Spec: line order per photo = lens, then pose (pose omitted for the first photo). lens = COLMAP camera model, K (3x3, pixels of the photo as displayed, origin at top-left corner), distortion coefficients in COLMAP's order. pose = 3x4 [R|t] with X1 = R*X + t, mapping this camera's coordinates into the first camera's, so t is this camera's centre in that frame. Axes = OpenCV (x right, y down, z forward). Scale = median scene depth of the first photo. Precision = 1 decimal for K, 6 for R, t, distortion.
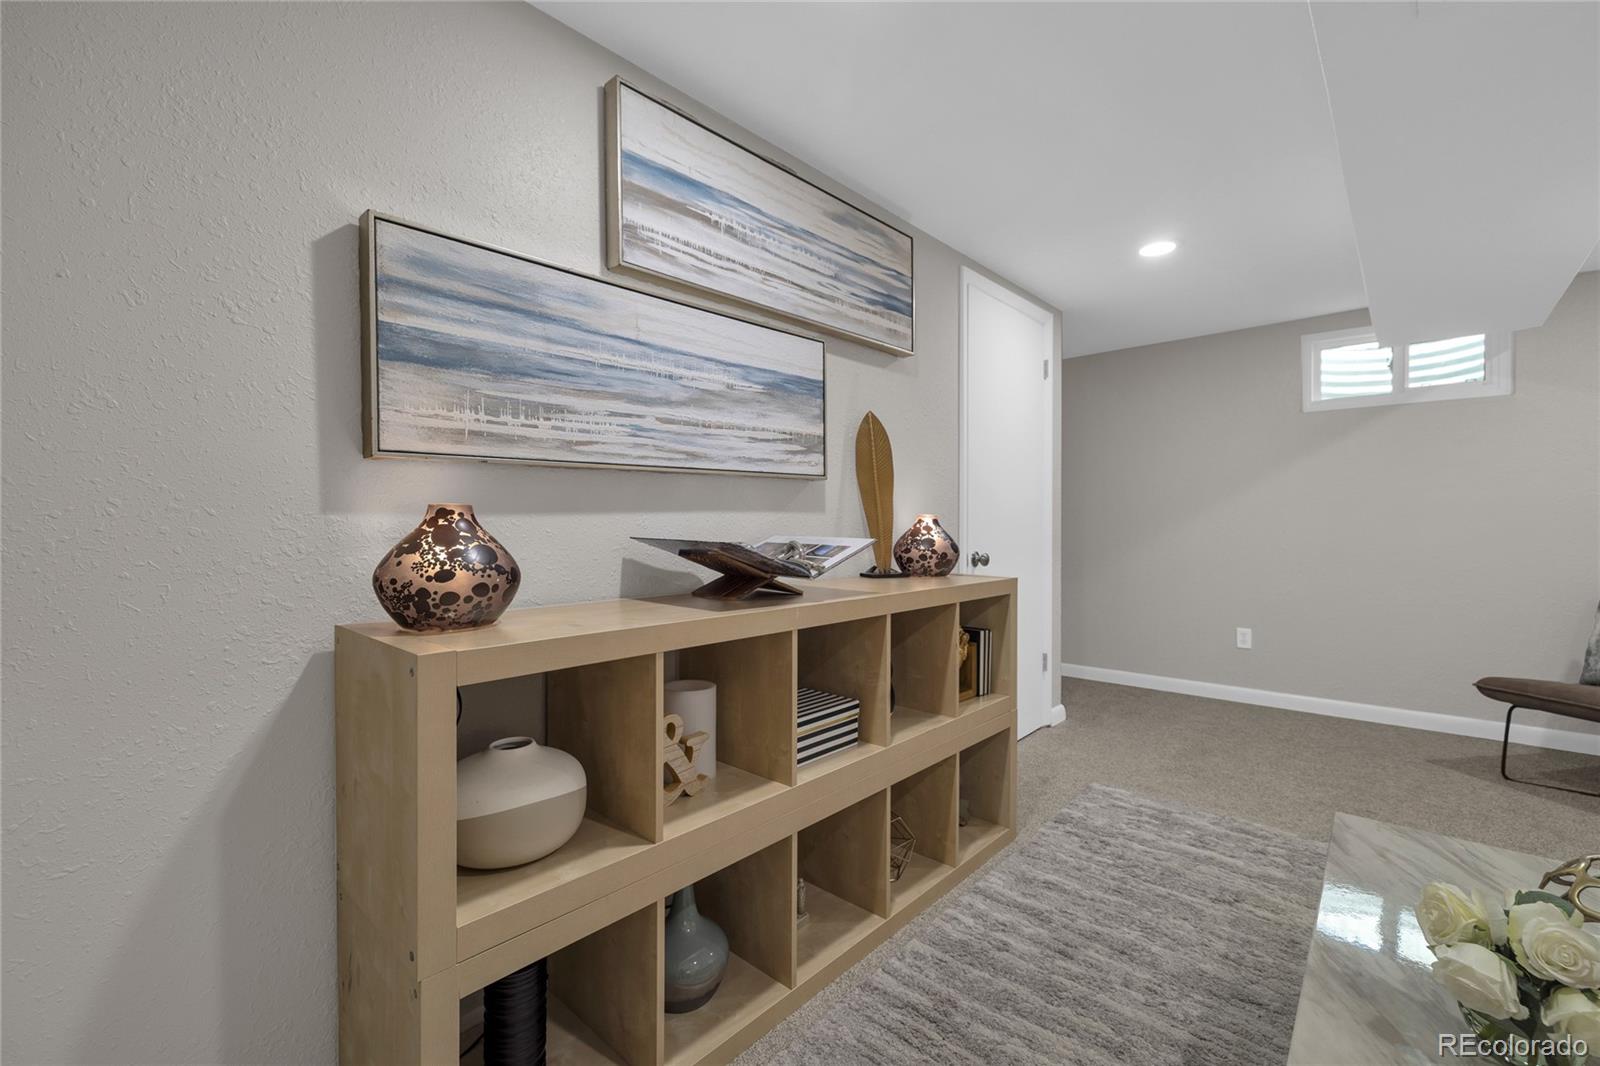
lens RADIAL K [[678.2, 0, 788.5], [0, 678.2, 534.7], [0, 0, 1]] dist [0.001310, 0.000532]
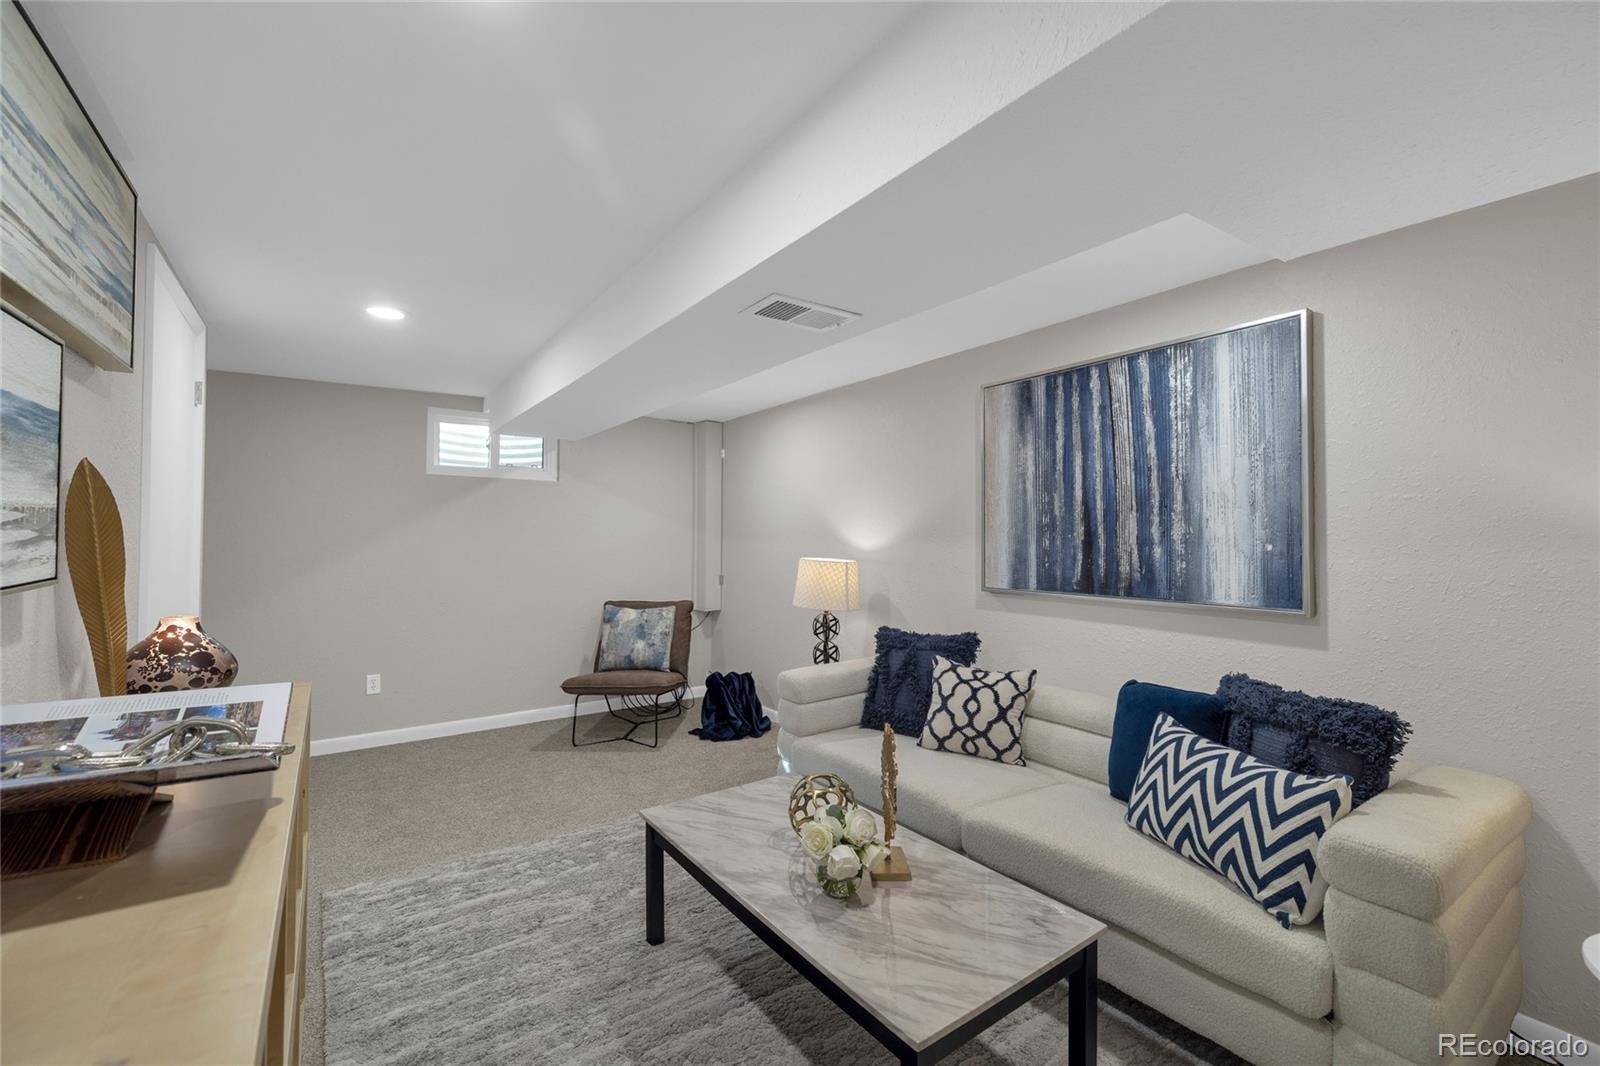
lens RADIAL K [[678.2, 0, 794.3], [0, 678.2, 533.3], [0, 0, 1]] dist [0.001310, 0.000532]
pose [[0.218770, 0.004392, 0.975767, -0.340849], [0.014185, 0.999870, -0.007681, -0.103595], [-0.975673, 0.015521, 0.218679, 0.255897]]
